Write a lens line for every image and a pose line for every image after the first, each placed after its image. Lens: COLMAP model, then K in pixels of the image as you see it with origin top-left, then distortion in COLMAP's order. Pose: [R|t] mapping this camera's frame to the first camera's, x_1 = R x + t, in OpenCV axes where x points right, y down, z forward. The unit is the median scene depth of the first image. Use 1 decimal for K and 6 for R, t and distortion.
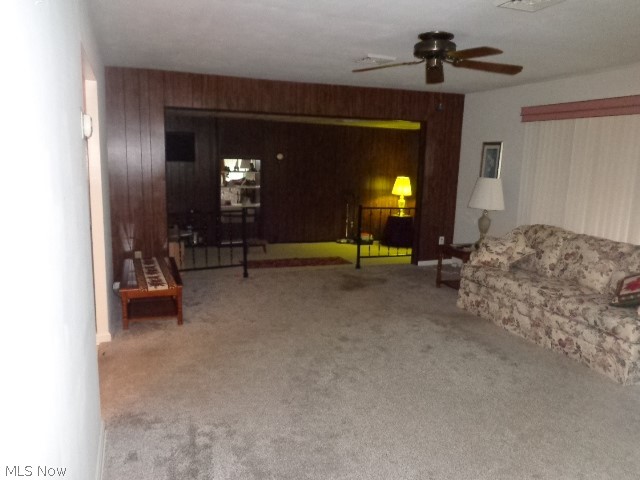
lens RADIAL K [[487.5, 0, 320.0], [0, 487.5, 240.0], [0, 0, 1]] dist [0.000547, 0.008834]
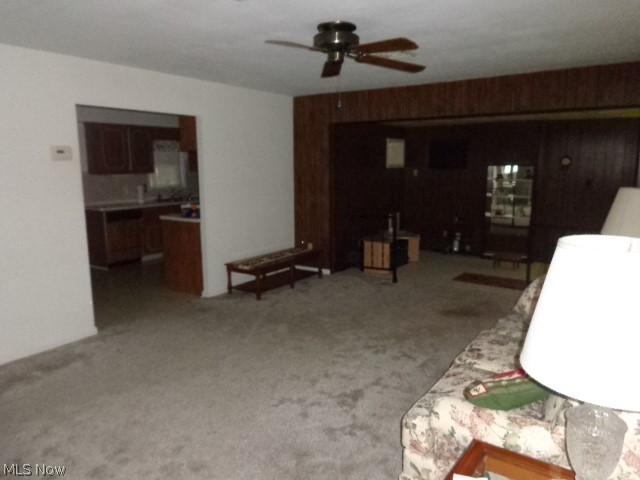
lens RADIAL K [[487.5, 0, 320.0], [0, 487.5, 240.0], [0, 0, 1]] dist [0.000547, 0.008834]
pose [[0.557532, 0.105426, -0.823434, 0.605286], [-0.118366, 0.991864, 0.046848, -0.041448], [0.821674, 0.071347, 0.565475, 0.299595]]
